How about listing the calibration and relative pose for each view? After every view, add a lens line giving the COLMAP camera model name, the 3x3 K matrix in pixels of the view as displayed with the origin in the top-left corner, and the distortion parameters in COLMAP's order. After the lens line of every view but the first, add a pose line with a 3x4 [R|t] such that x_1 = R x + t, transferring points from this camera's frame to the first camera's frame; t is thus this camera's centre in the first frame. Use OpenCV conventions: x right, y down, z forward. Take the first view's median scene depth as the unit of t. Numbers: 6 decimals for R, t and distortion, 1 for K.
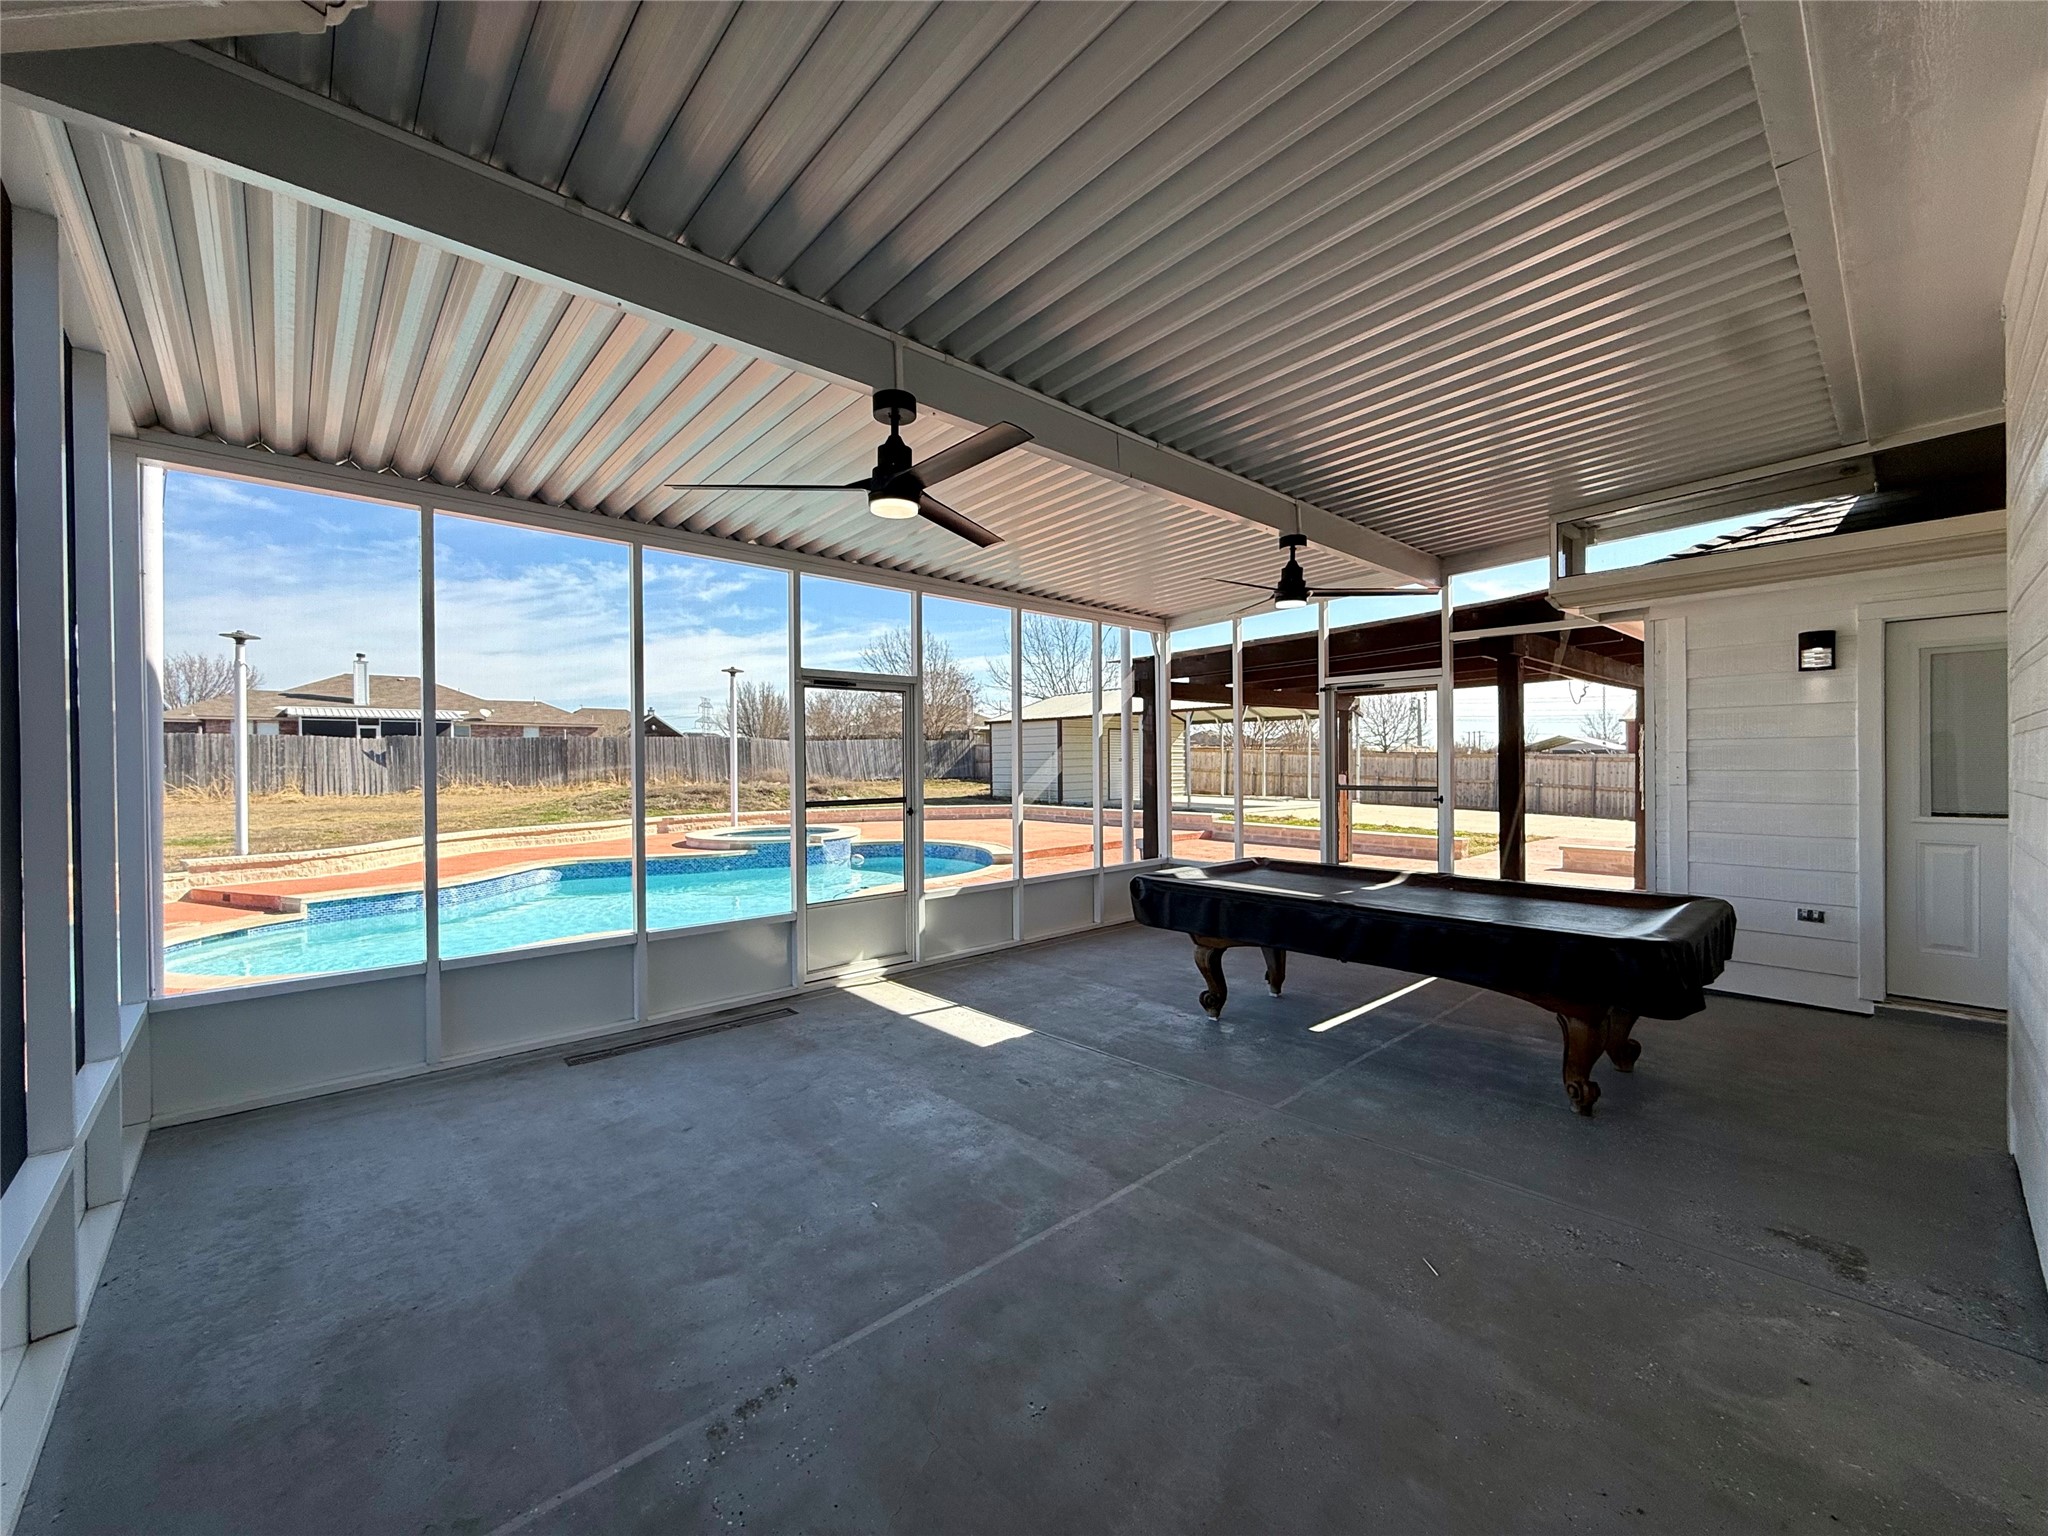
lens RADIAL K [[818.3, 0, 1007.3], [0, 818.3, 767.8], [0, 0, 1]] dist [-0.006983, 0.000188]
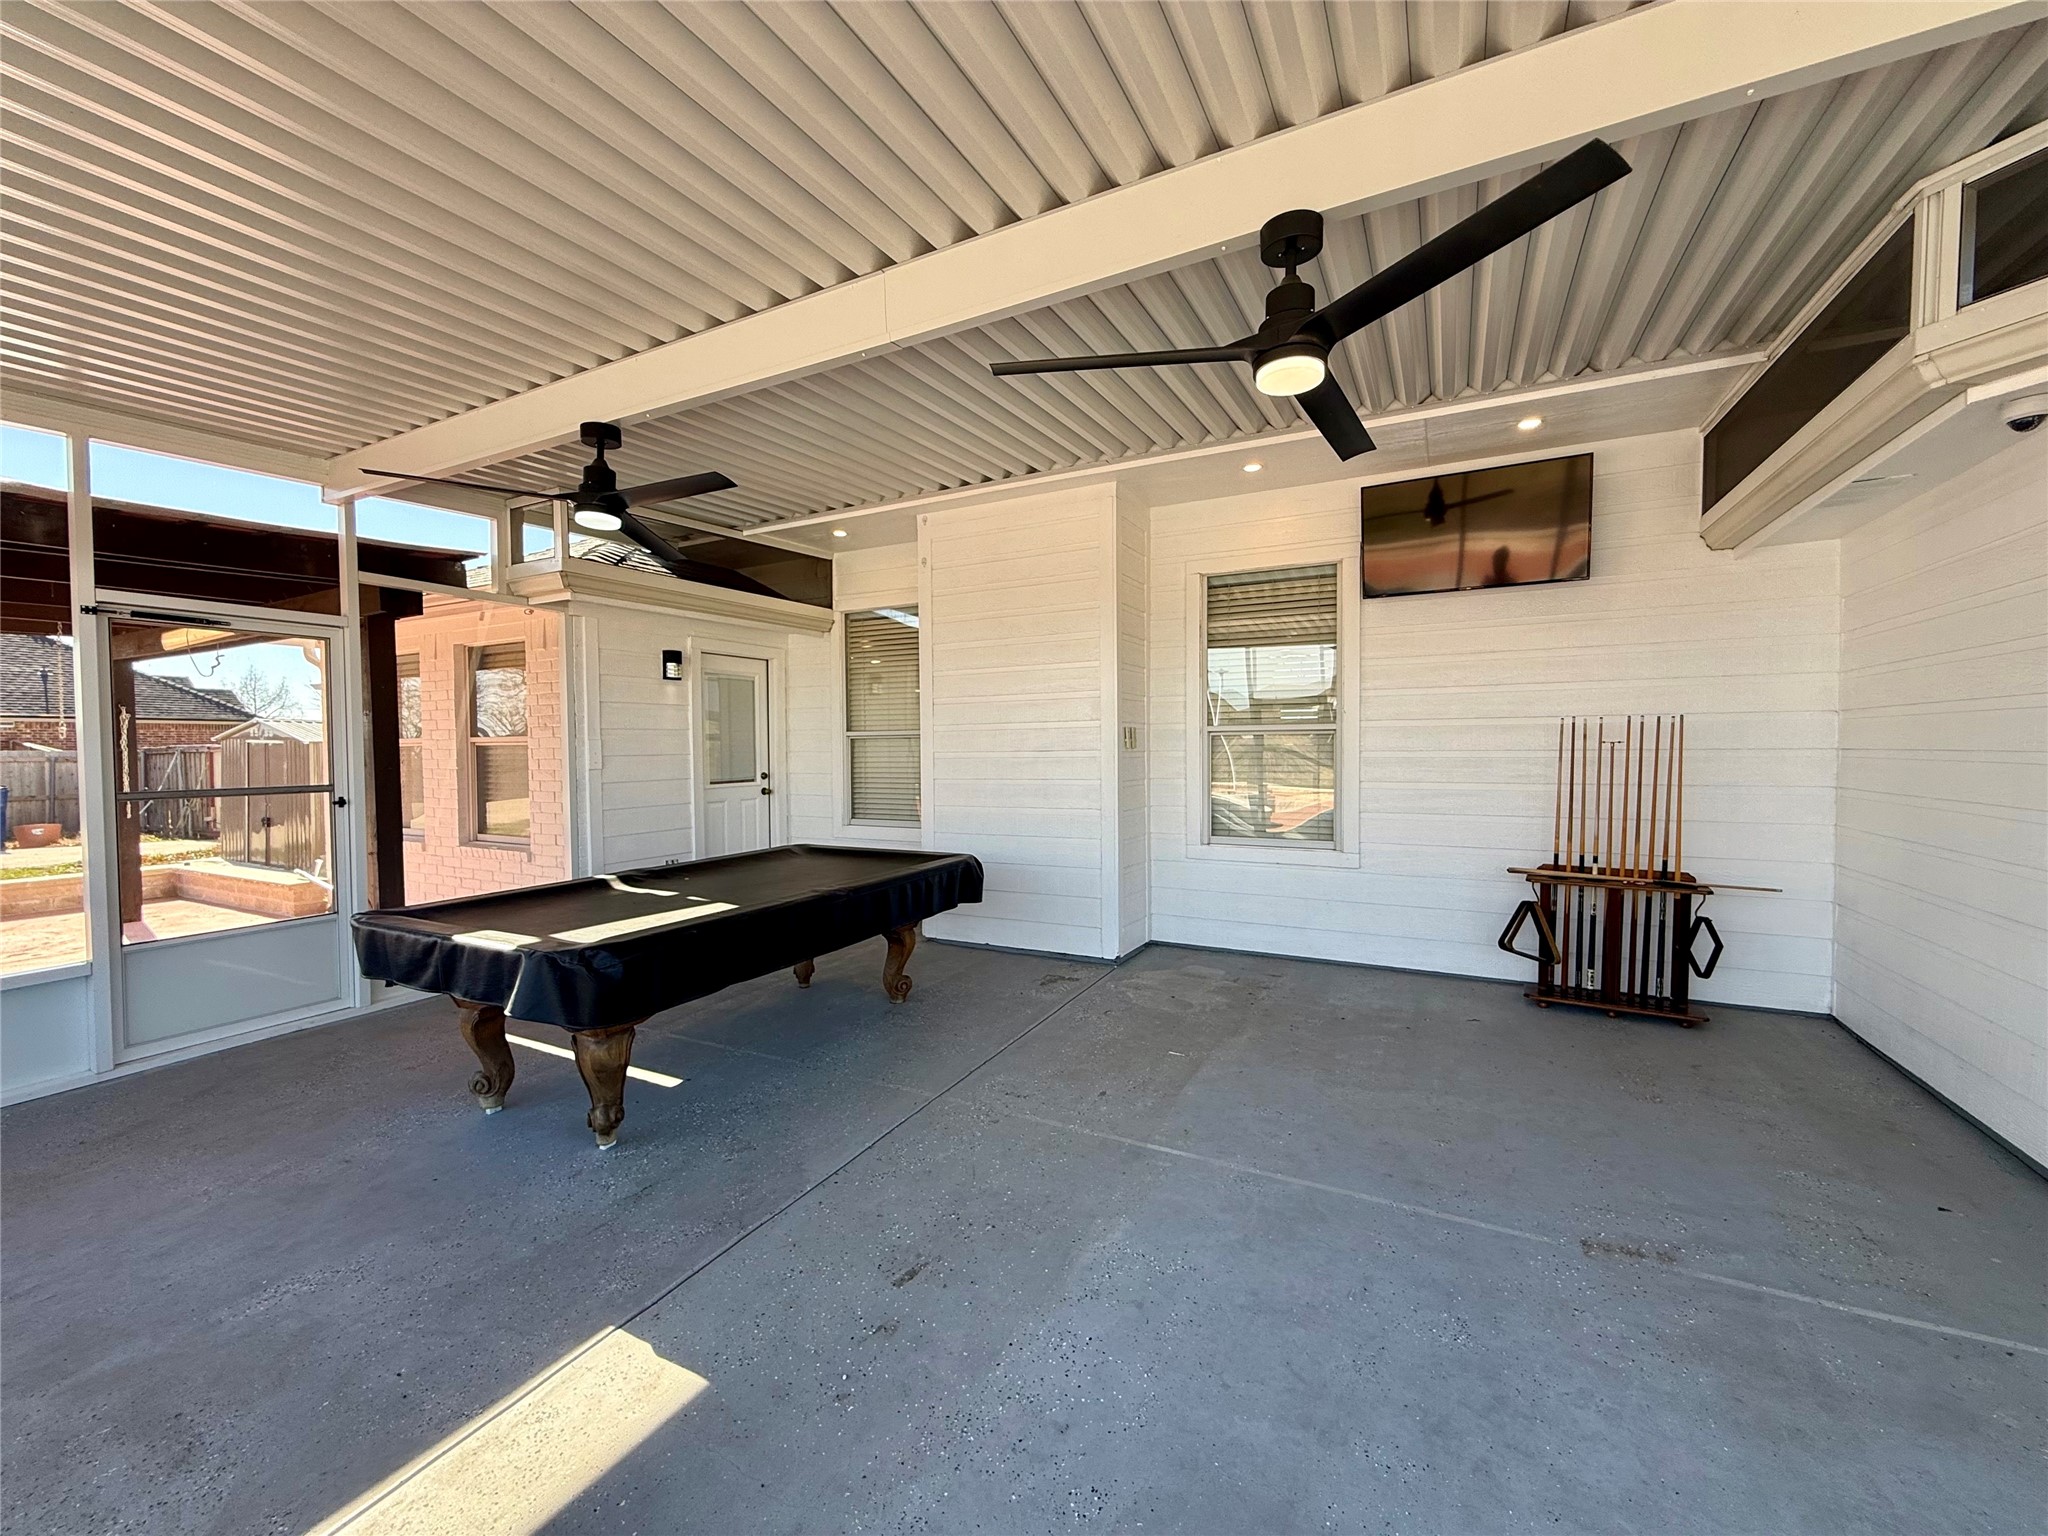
lens RADIAL K [[818.3, 0, 1020.3], [0, 818.3, 773.9], [0, 0, 1]] dist [-0.006983, 0.000188]
pose [[-0.356721, -0.021827, 0.933956, -0.477095], [0.018353, 0.999370, 0.030365, 0.004556], [-0.934030, 0.027973, -0.356096, 0.972174]]
